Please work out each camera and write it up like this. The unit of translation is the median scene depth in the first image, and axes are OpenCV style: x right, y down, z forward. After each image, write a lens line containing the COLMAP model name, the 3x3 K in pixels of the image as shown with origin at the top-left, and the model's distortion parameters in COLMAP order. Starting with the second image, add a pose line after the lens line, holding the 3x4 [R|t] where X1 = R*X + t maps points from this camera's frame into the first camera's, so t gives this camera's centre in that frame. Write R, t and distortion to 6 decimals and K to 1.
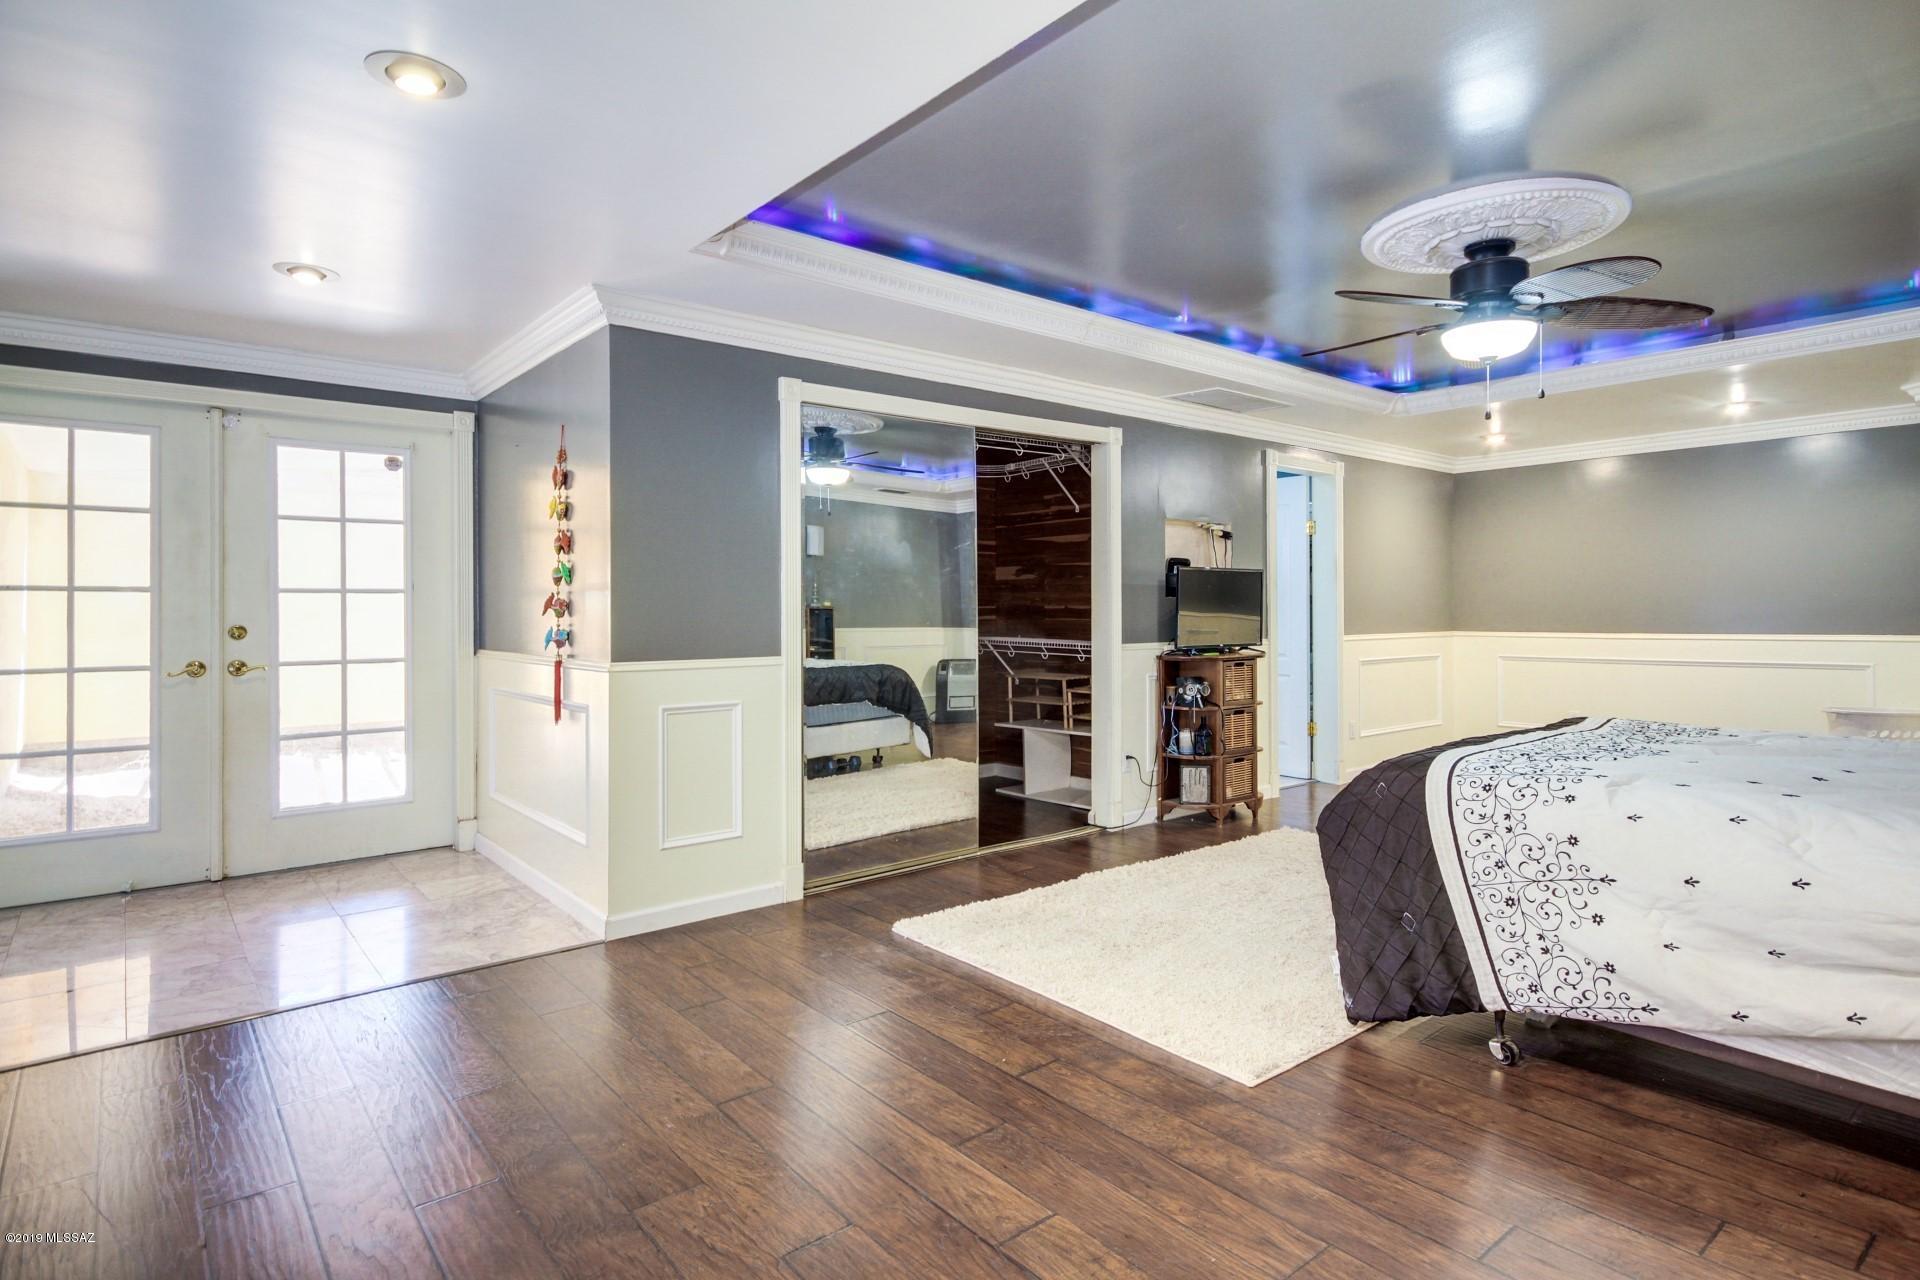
lens RADIAL K [[1000.1, 0, 963.3], [0, 1000.1, 631.3], [0, 0, 1]] dist [-0.002310, 0.000522]
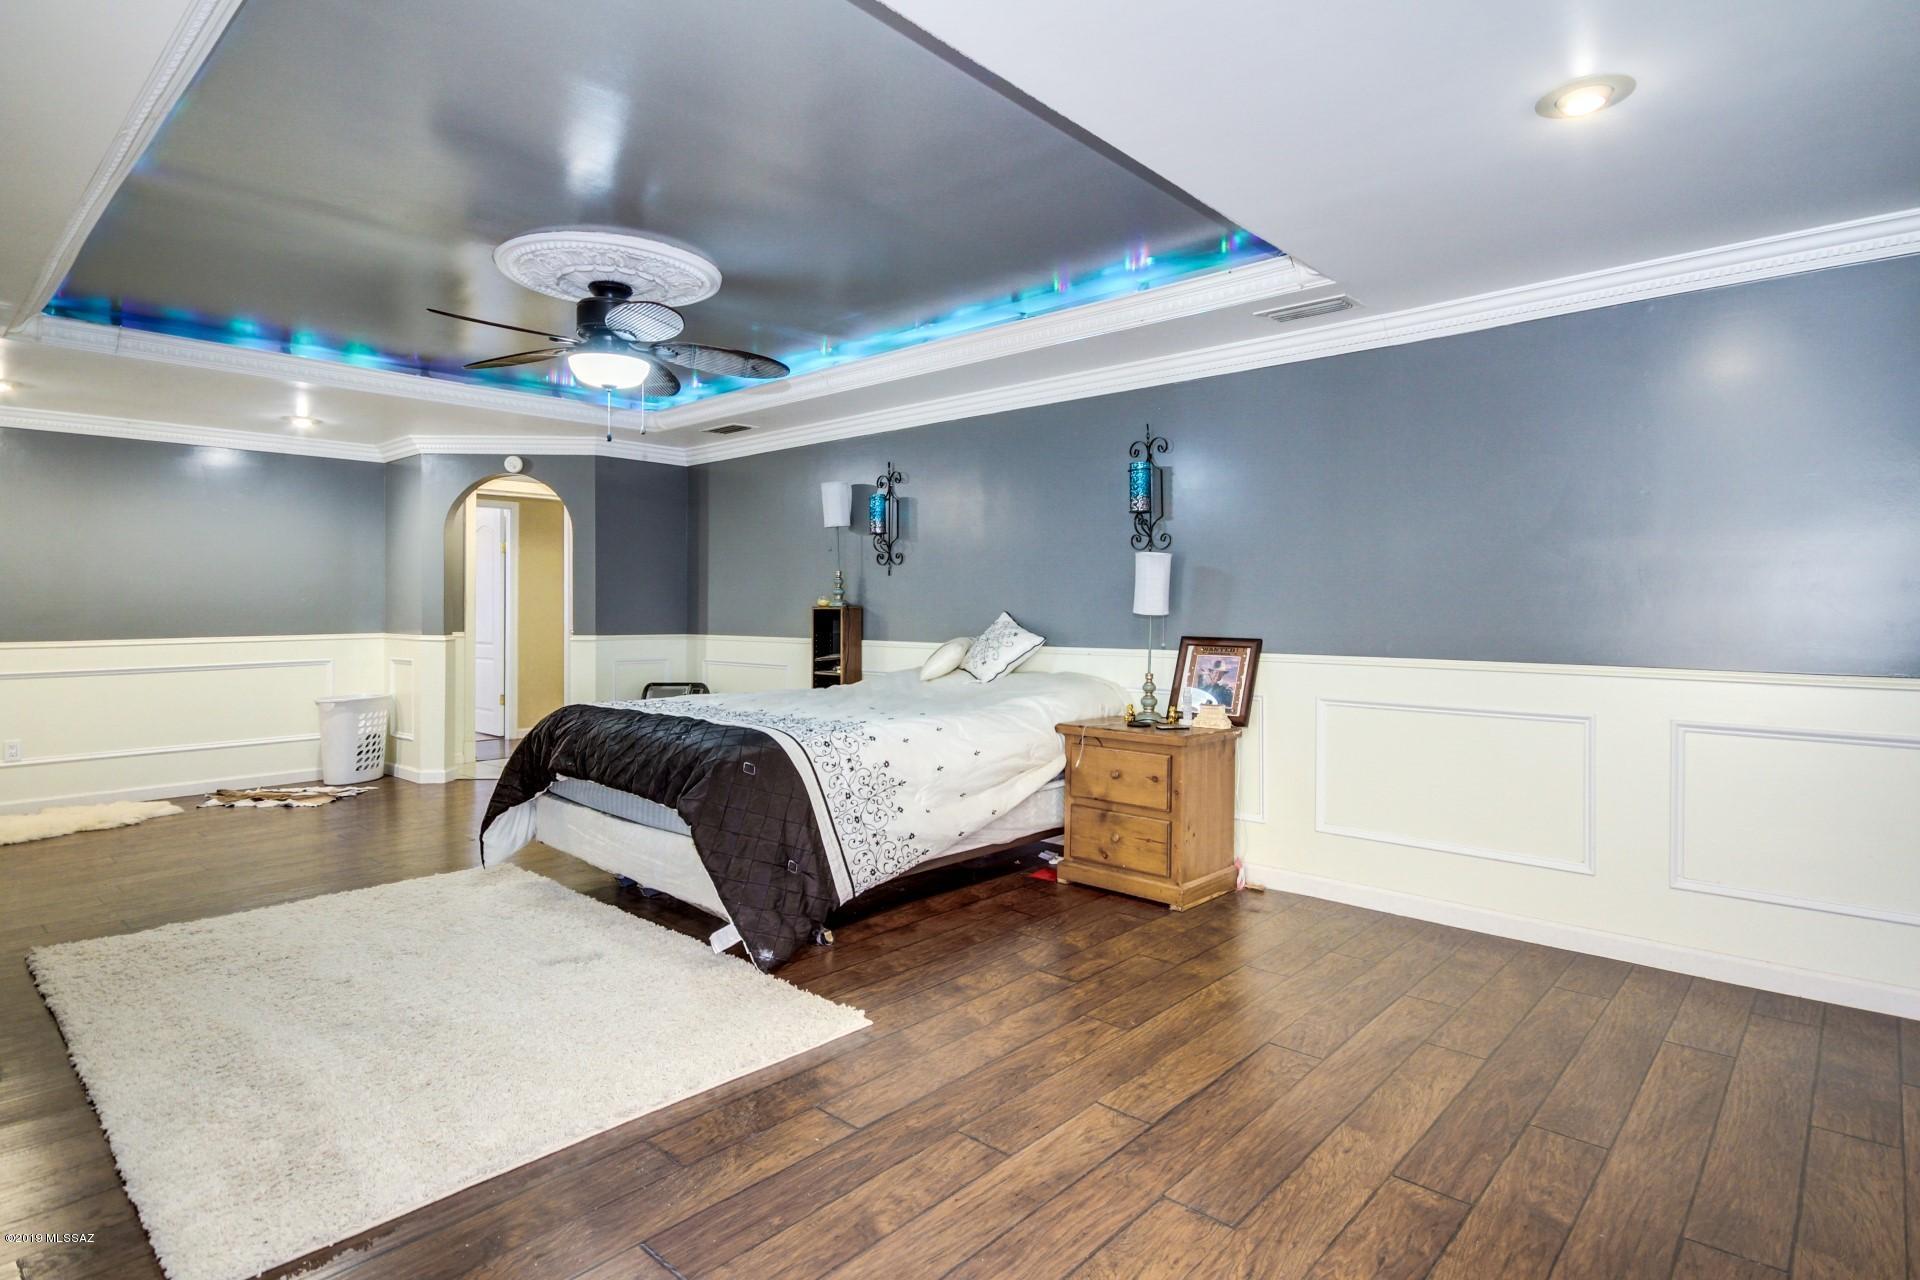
lens RADIAL K [[1000.1, 0, 964.5], [0, 1000.1, 628.7], [0, 0, 1]] dist [-0.002310, 0.000522]
pose [[-0.141148, -0.019354, 0.989799, -0.895233], [0.023227, 0.999469, 0.022855, -0.027562], [-0.989716, 0.026216, -0.140624, 1.077891]]
